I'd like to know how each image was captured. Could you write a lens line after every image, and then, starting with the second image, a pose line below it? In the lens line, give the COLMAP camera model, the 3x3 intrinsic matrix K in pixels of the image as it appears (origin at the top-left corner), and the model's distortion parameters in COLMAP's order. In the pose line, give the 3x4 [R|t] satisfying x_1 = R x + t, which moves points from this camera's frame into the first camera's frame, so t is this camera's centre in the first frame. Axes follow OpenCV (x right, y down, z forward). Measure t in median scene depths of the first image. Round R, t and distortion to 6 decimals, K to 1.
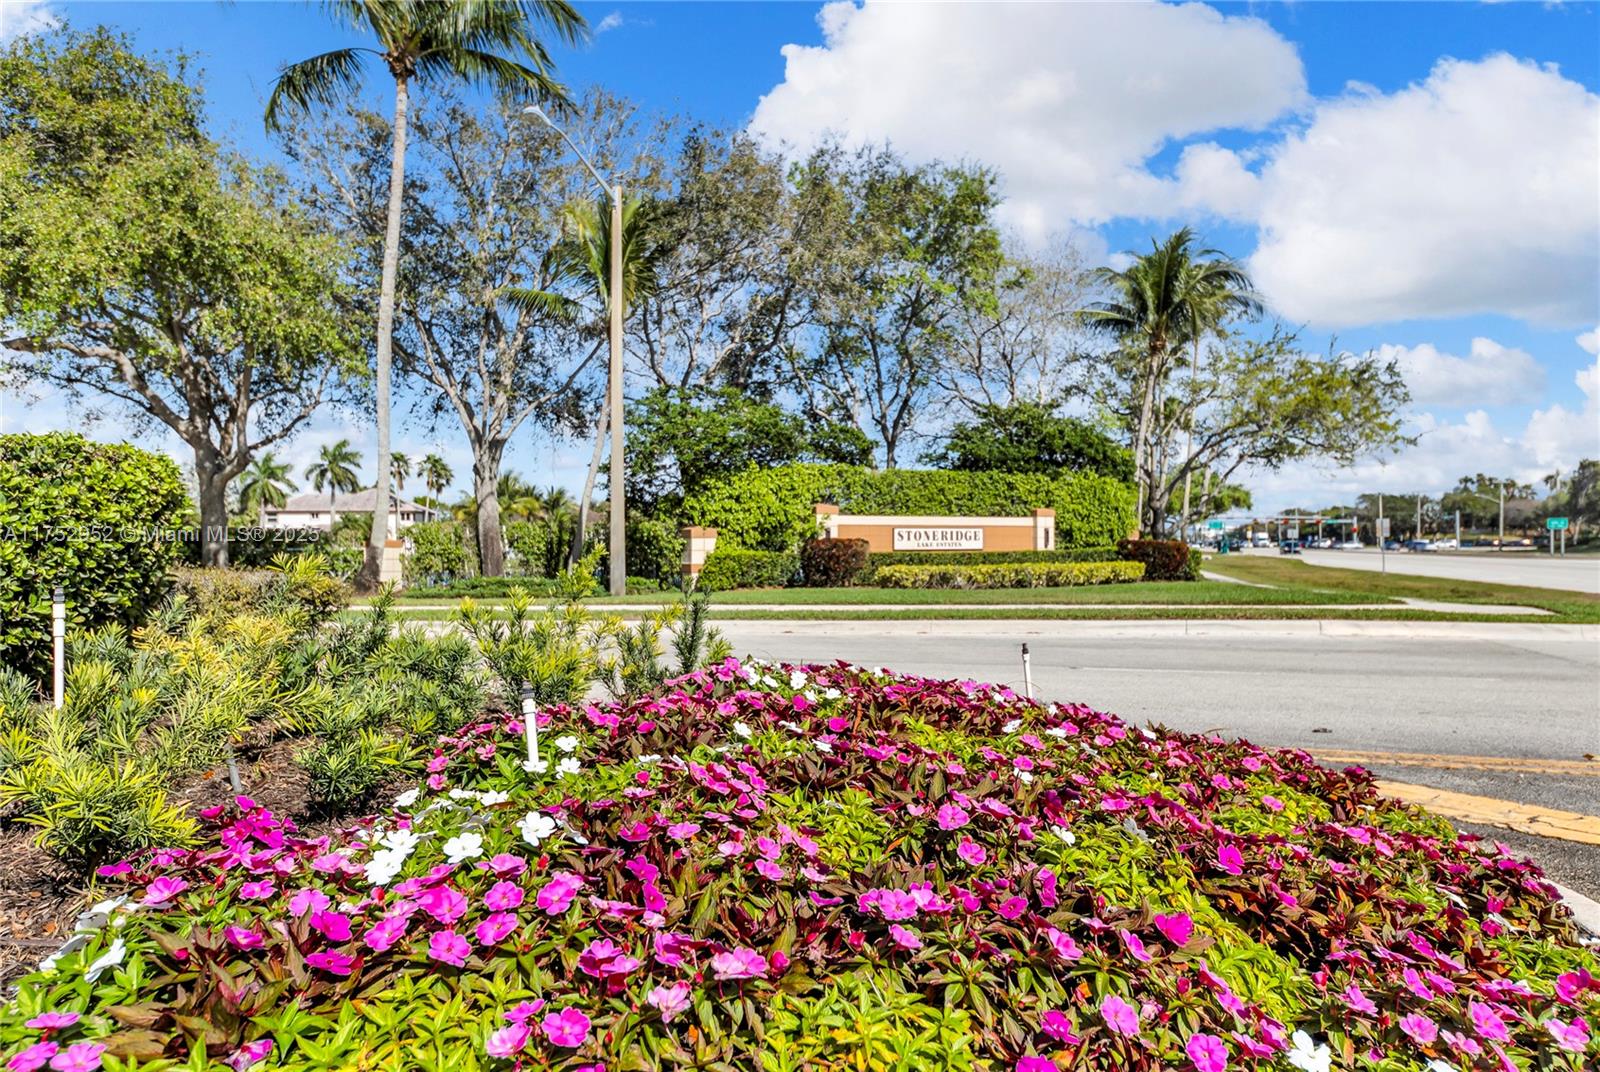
lens RADIAL K [[1100.9, 0, 799.8], [0, 1100.9, 539.2], [0, 0, 1]] dist [-0.004166, 0.000063]
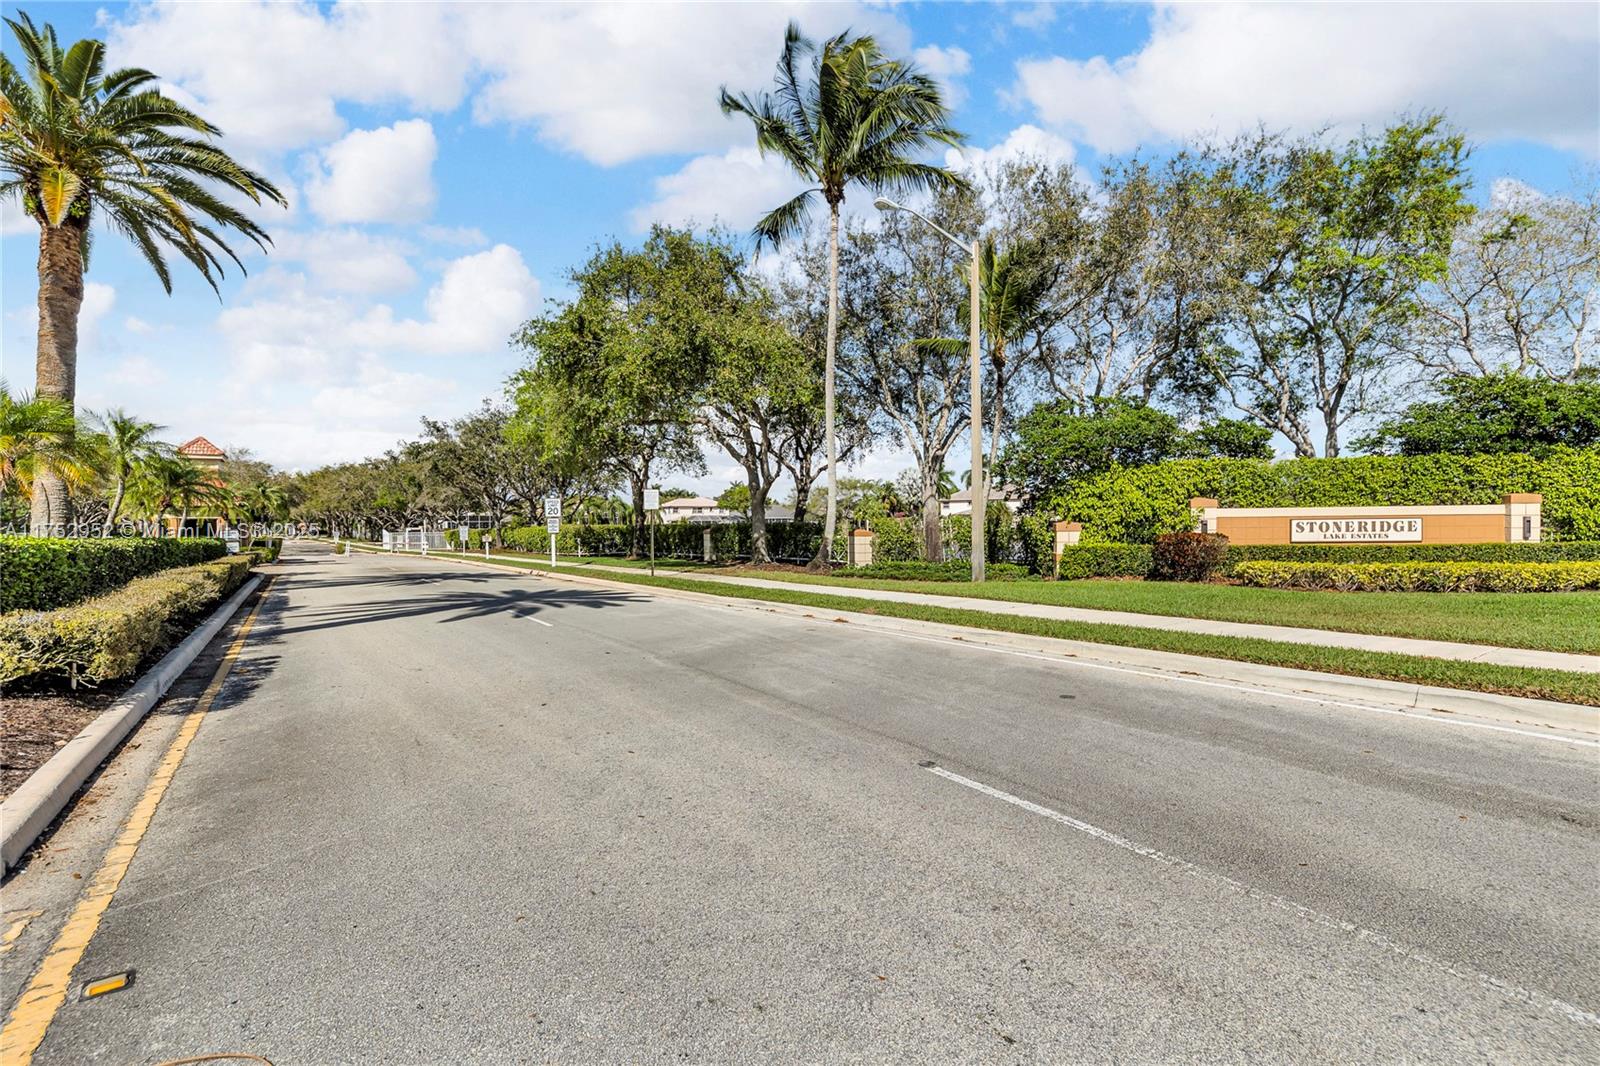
lens RADIAL K [[739.4, 0, 799.6], [0, 739.4, 531.1], [0, 0, 1]] dist [0.003098, 0.000474]
pose [[0.755407, 0.003397, -0.655247, 0.192210], [0.011925, 0.999750, 0.018930, -0.018143], [0.655147, -0.022114, 0.755177, 0.217485]]
